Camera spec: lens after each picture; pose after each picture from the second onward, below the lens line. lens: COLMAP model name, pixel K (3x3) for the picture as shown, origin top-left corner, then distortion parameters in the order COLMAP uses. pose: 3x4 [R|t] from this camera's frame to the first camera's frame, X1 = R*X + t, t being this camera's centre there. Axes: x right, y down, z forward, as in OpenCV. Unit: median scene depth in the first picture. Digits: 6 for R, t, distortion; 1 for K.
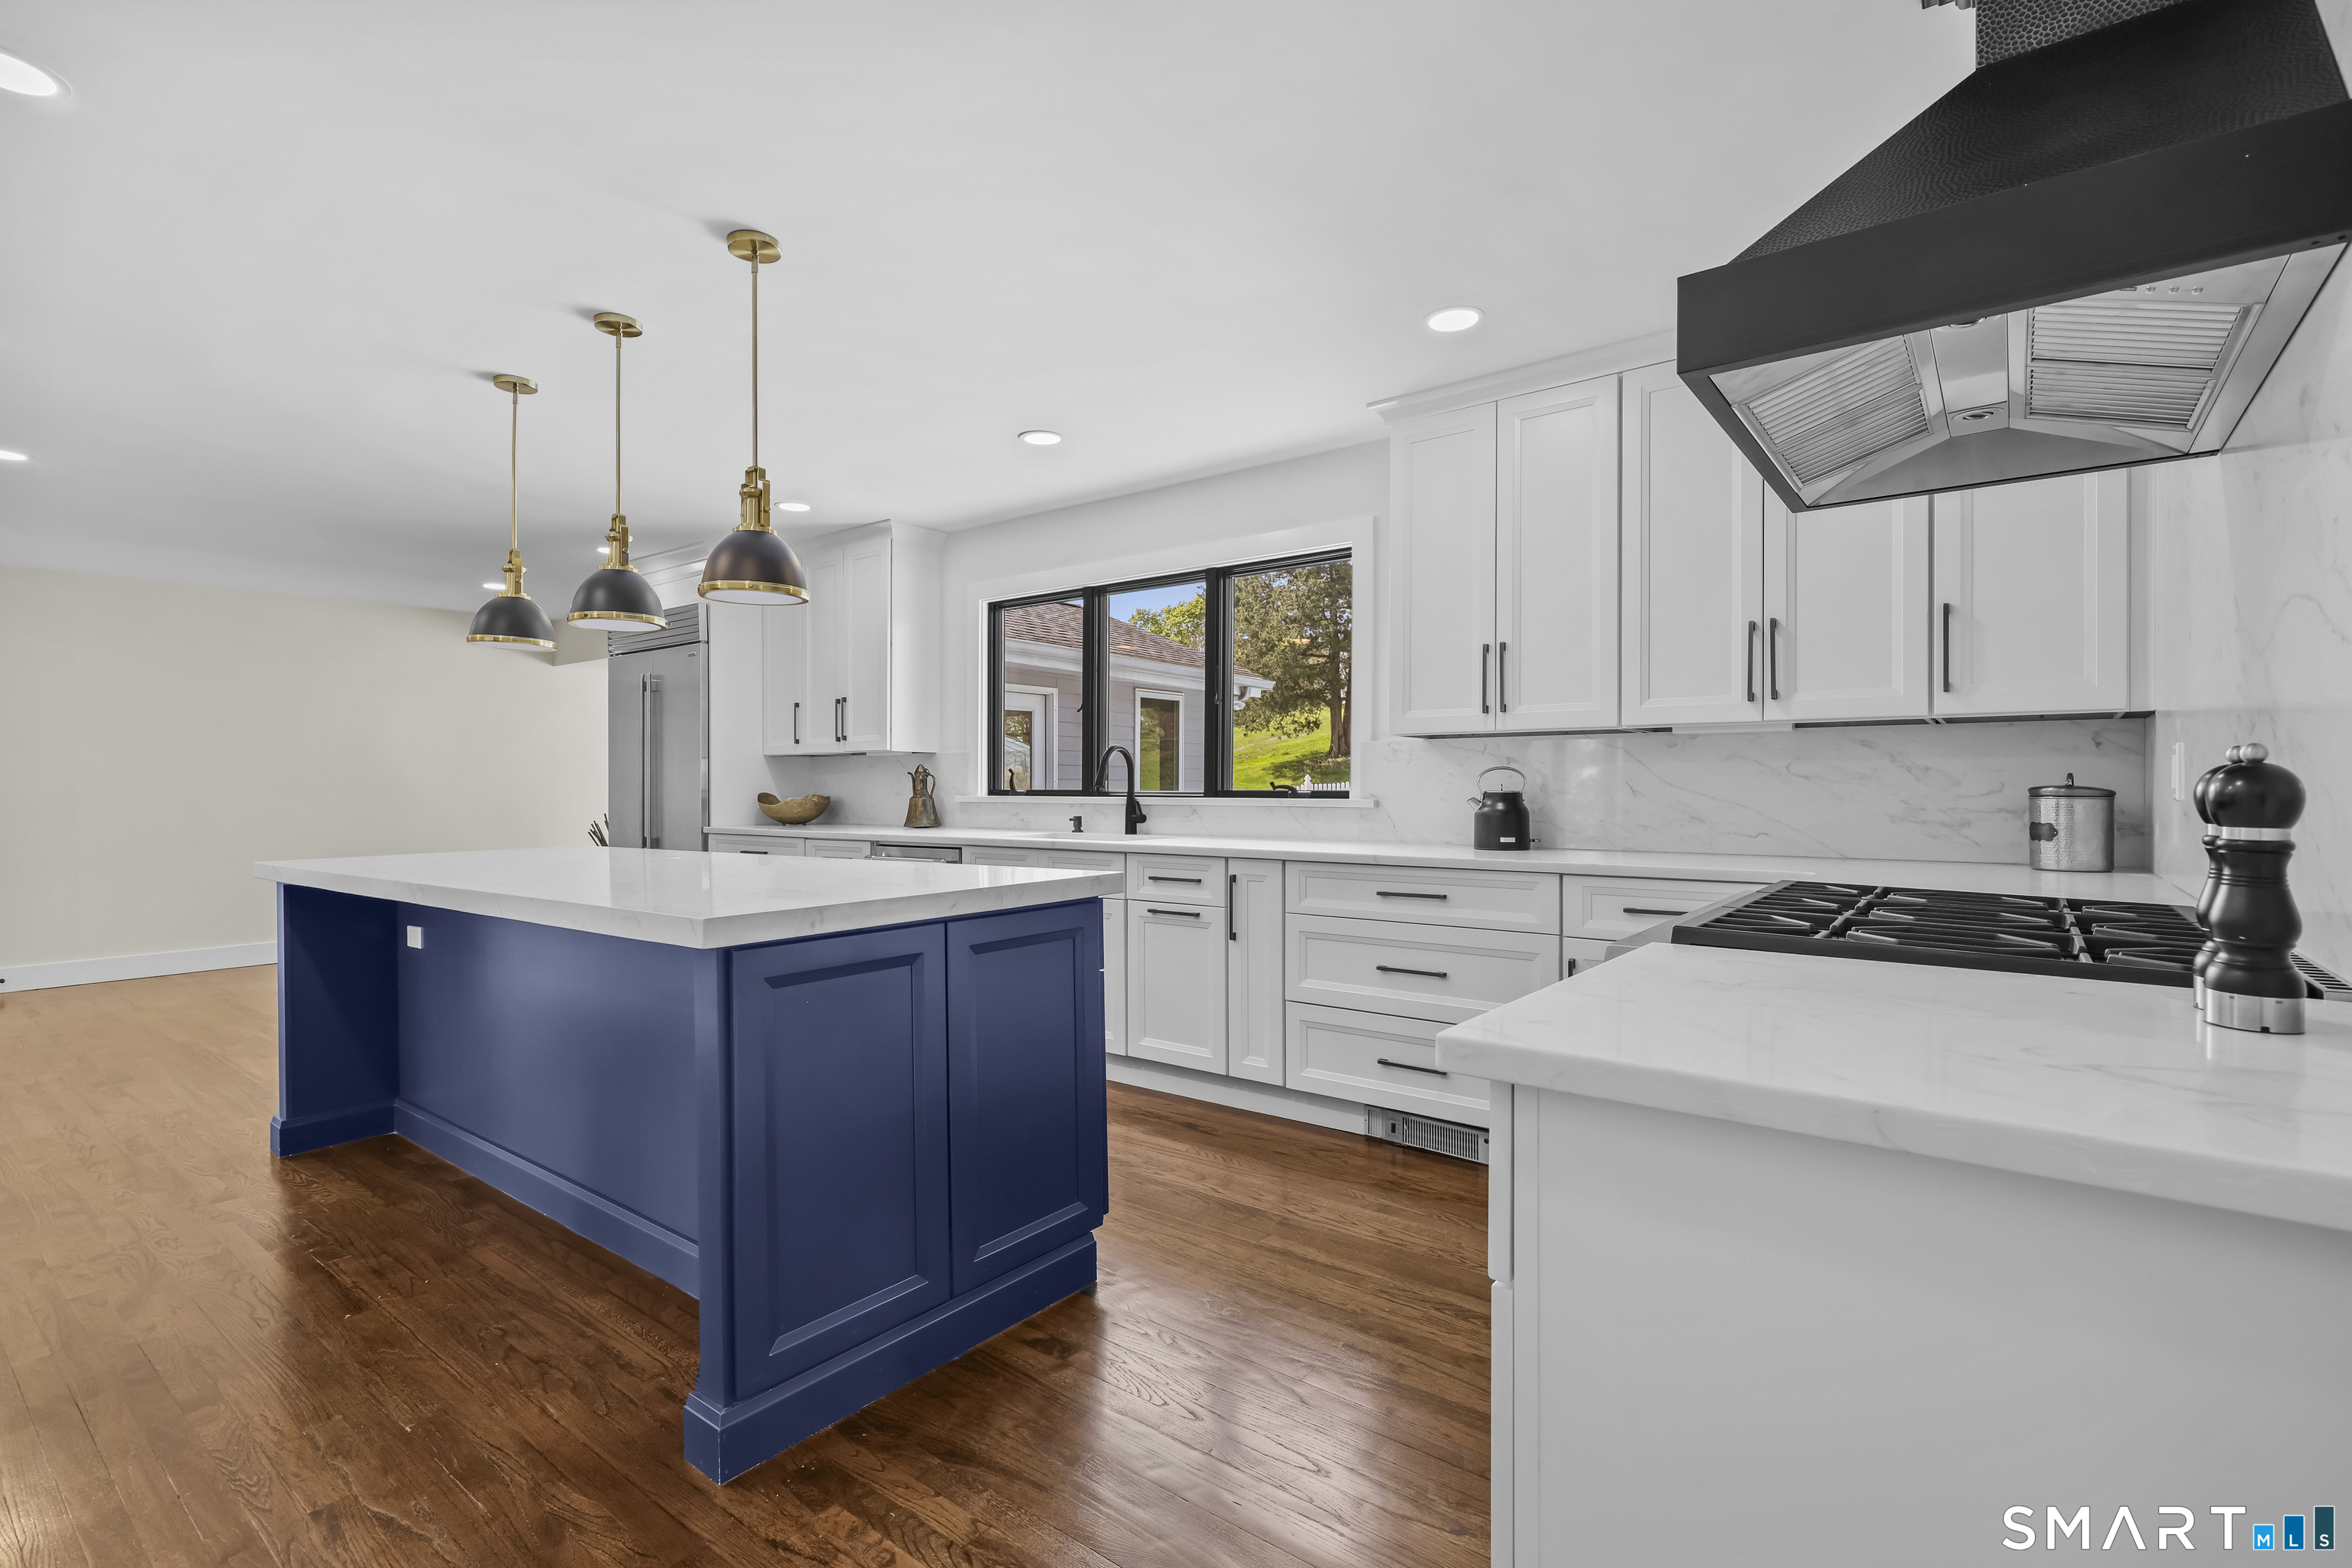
lens RADIAL K [[1076.1, 0, 1176.0], [0, 1076.1, 784.0], [0, 0, 1]] dist [-0.000295, 0.000004]
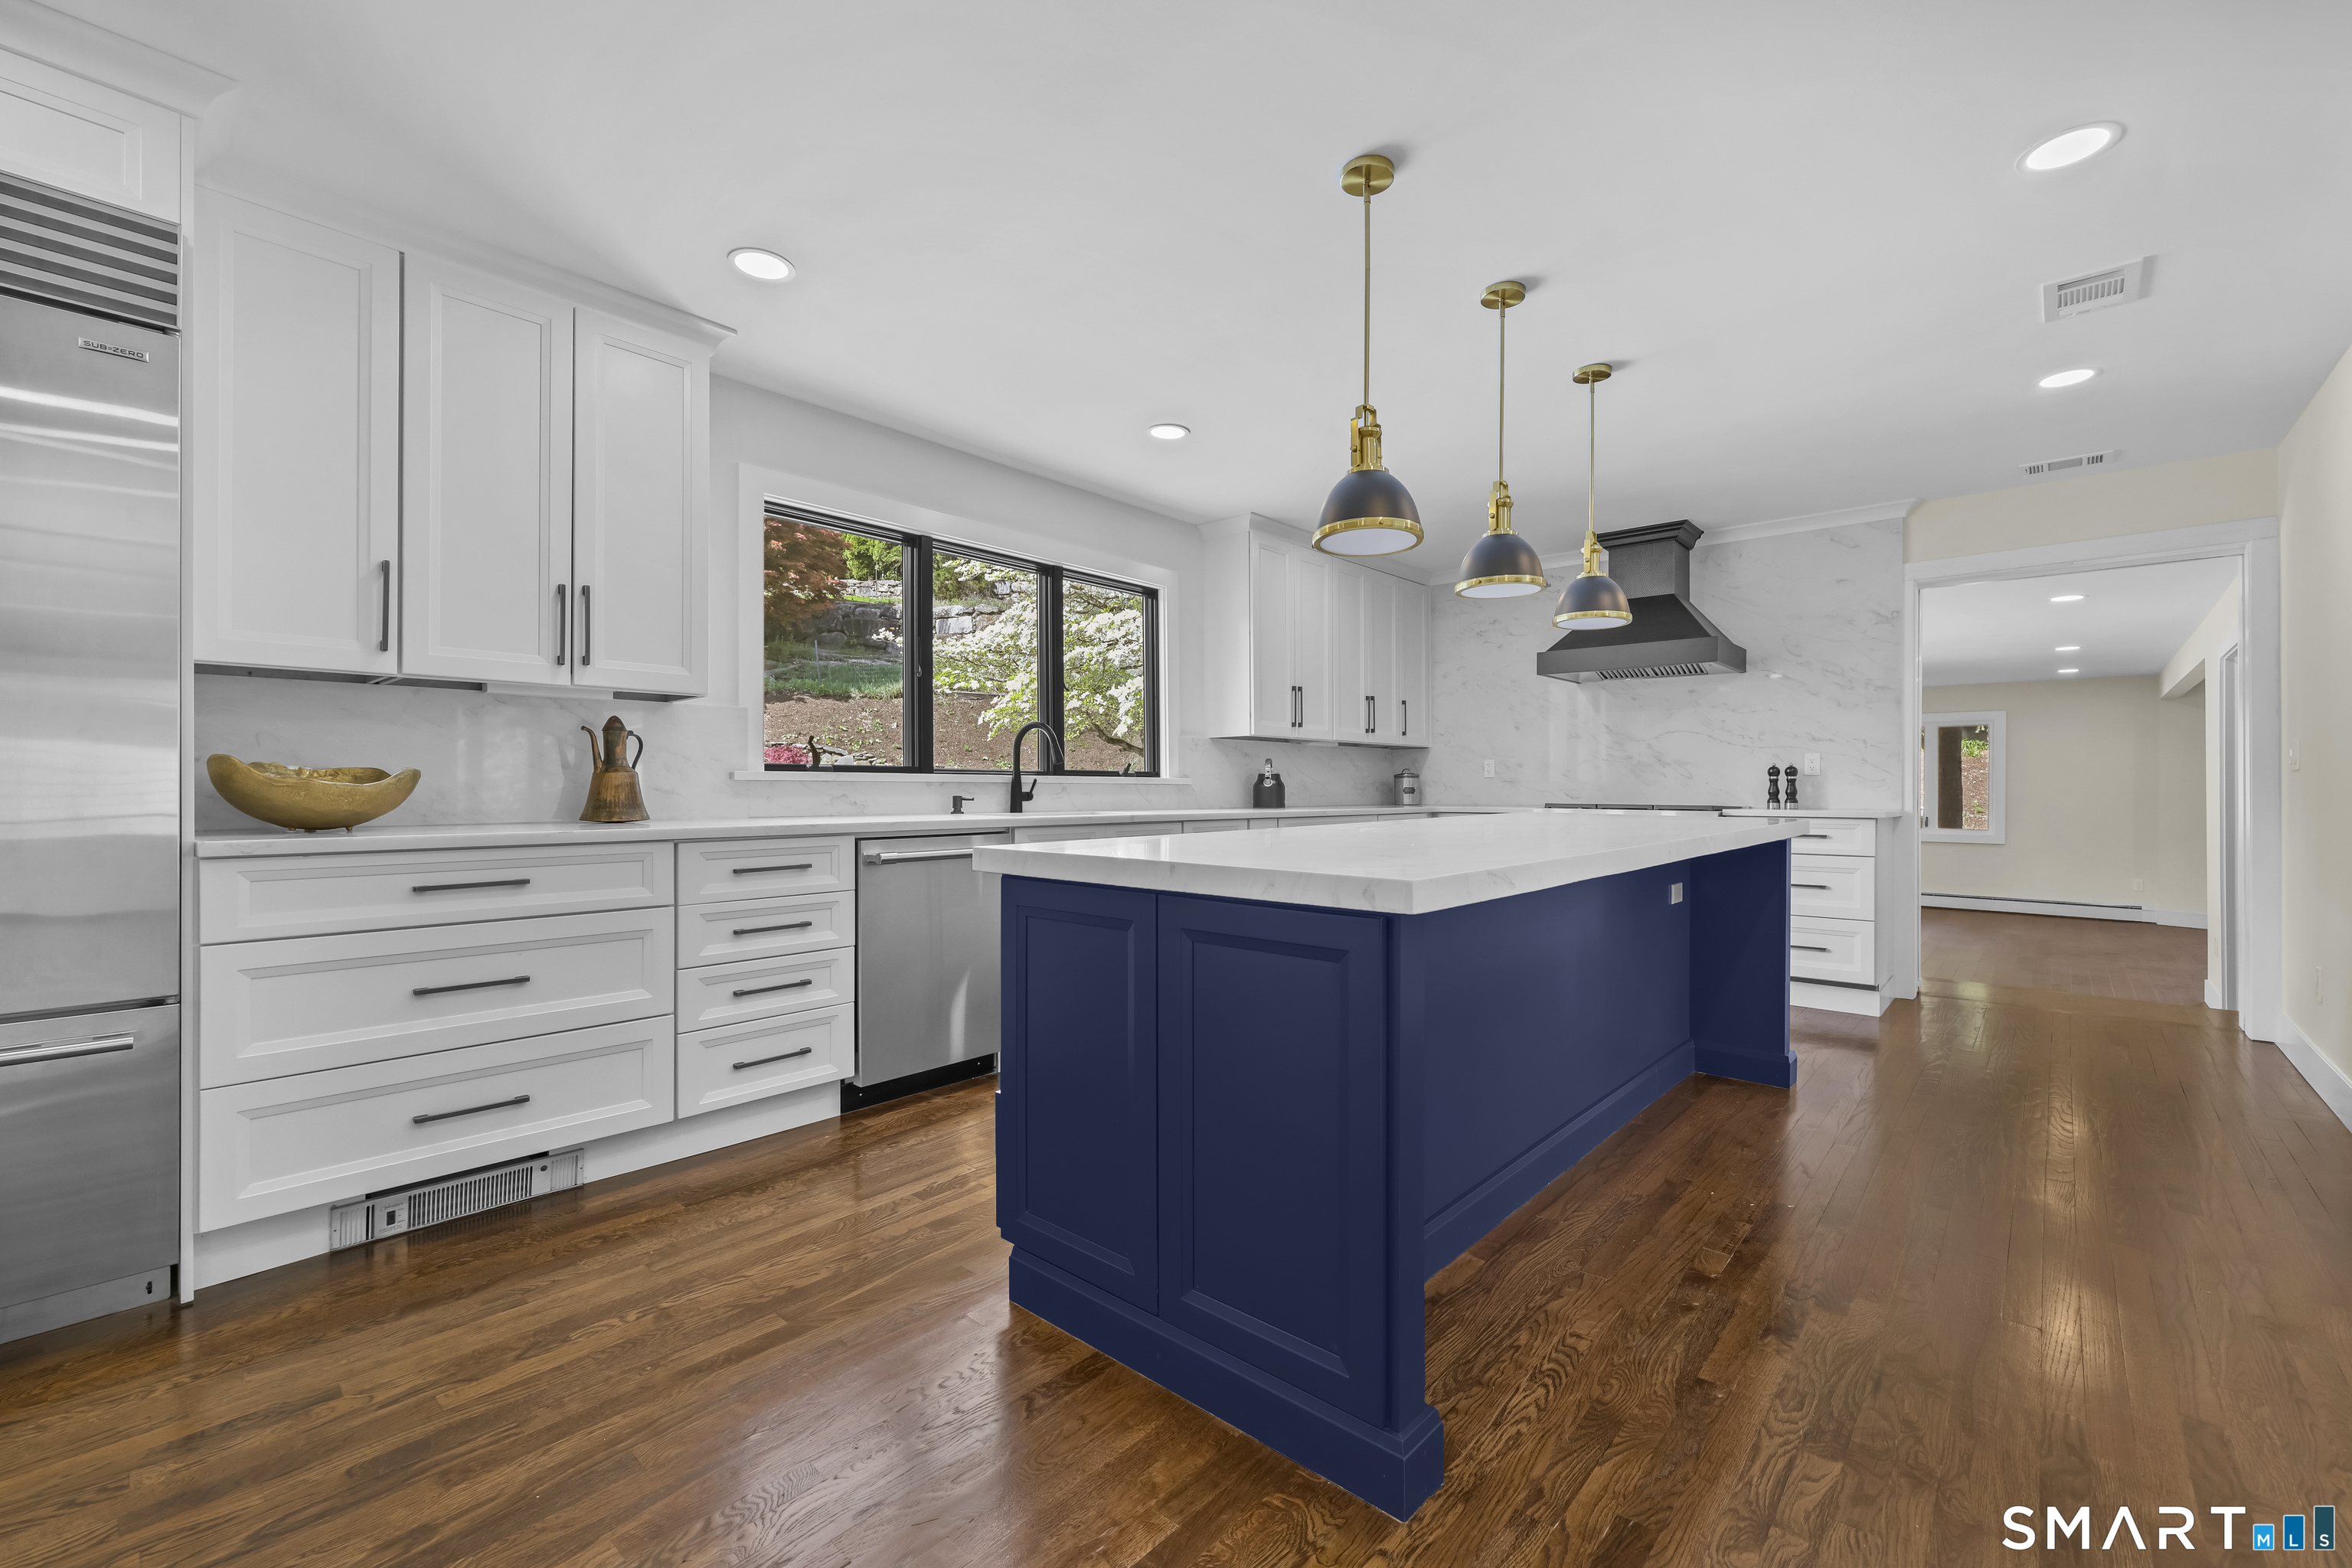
lens RADIAL K [[980.6, 0, 1176.0], [0, 980.6, 784.0], [0, 0, 1]] dist [0.012993, -0.000314]
pose [[0.073441, 0.006482, 0.997278, -0.942711], [-0.004650, 0.999970, -0.006157, 0.025456], [-0.997289, -0.004185, 0.073469, 0.789208]]
